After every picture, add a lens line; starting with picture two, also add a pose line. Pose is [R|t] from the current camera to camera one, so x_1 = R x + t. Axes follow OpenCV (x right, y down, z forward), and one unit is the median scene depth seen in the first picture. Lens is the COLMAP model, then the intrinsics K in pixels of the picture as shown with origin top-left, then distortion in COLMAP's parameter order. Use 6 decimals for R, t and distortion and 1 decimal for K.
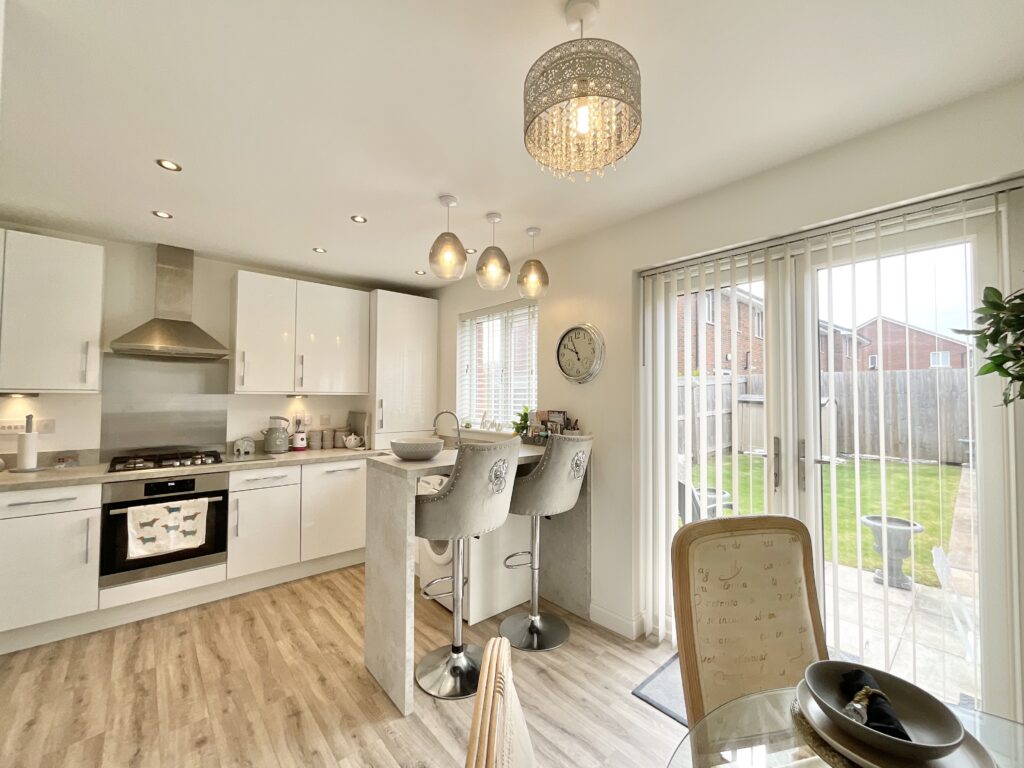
lens RADIAL K [[411.6, 0, 513.6], [0, 411.6, 384.3], [0, 0, 1]] dist [-0.003060, -0.002406]
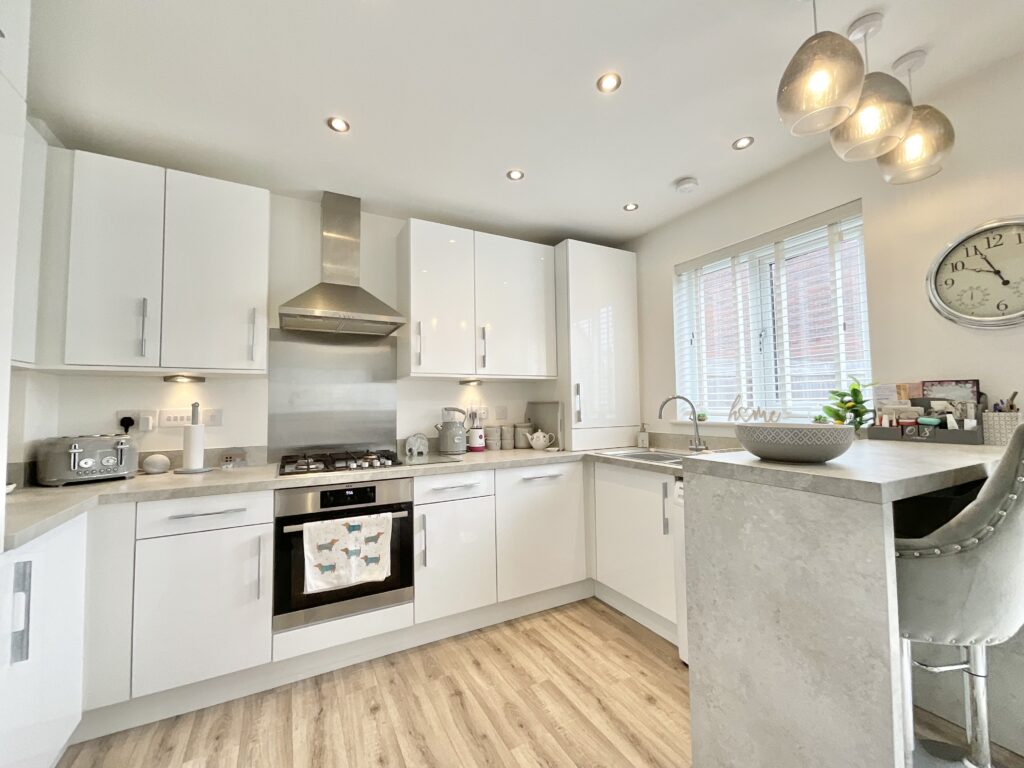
lens RADIAL K [[411.6, 0, 507.5], [0, 411.6, 384.7], [0, 0, 1]] dist [-0.003060, -0.002406]
pose [[0.971663, -0.031397, -0.234274, -0.356718], [0.027428, 0.999420, -0.020182, 0.065976], [0.234772, 0.013185, 0.971961, 0.320112]]
